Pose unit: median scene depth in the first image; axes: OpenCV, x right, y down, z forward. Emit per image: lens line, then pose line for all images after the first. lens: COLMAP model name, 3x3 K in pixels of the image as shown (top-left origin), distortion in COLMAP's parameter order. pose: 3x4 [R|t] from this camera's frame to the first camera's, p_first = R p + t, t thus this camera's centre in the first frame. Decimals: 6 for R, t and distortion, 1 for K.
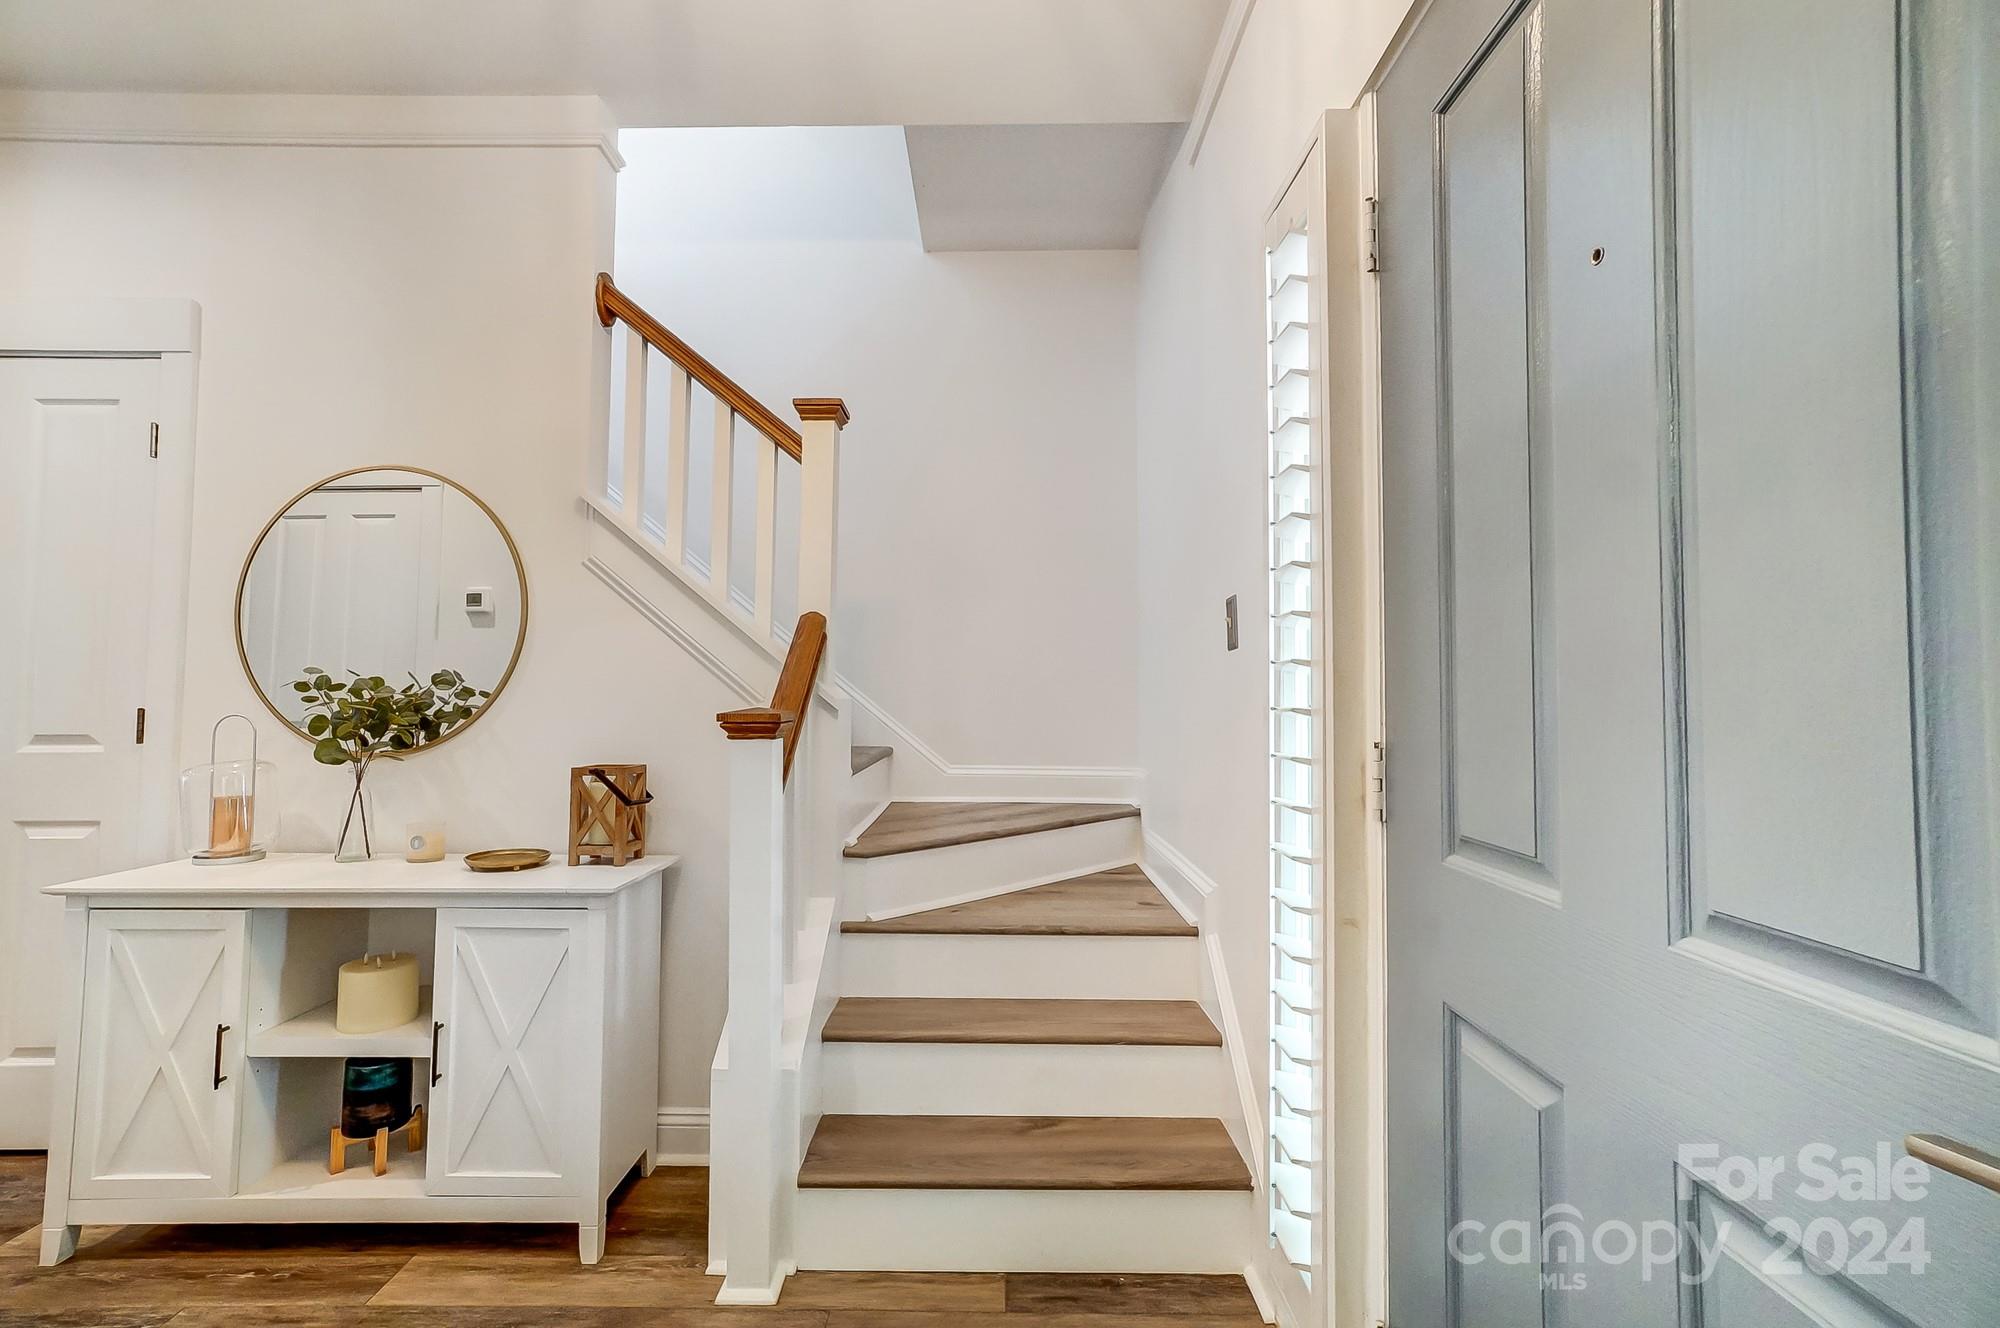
lens RADIAL K [[890.7, 0, 983.0], [0, 890.7, 666.8], [0, 0, 1]] dist [-0.057612, 0.017664]
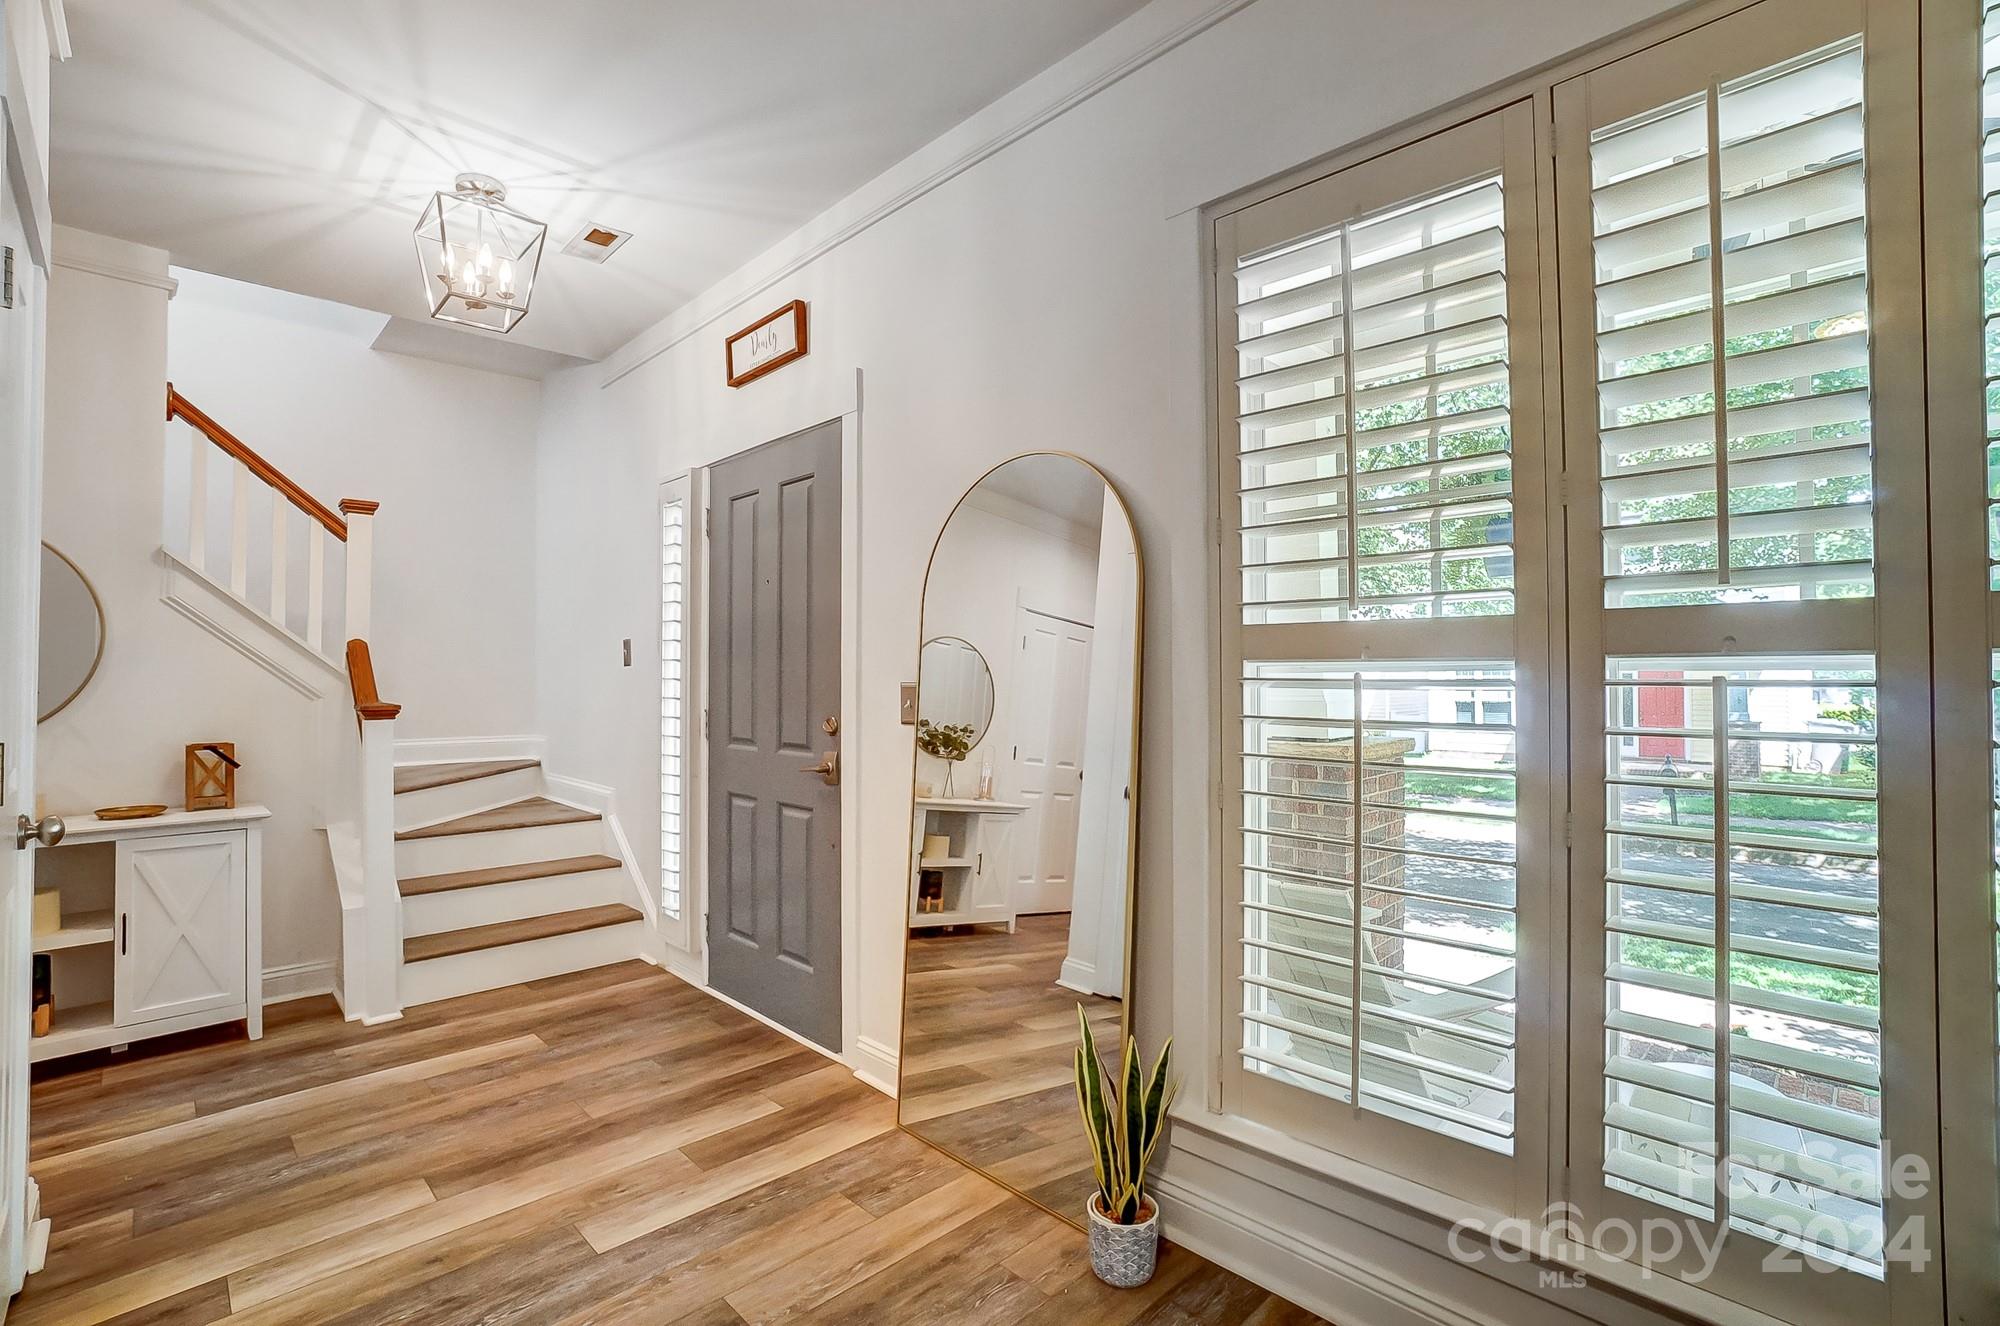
lens RADIAL K [[890.7, 0, 992.6], [0, 890.7, 661.8], [0, 0, 1]] dist [-0.057612, 0.017664]
pose [[0.711492, 0.005090, 0.702676, -0.516258], [-0.019485, 0.999732, 0.012488, -0.069174], [-0.702424, -0.022577, 0.711401, -0.962462]]
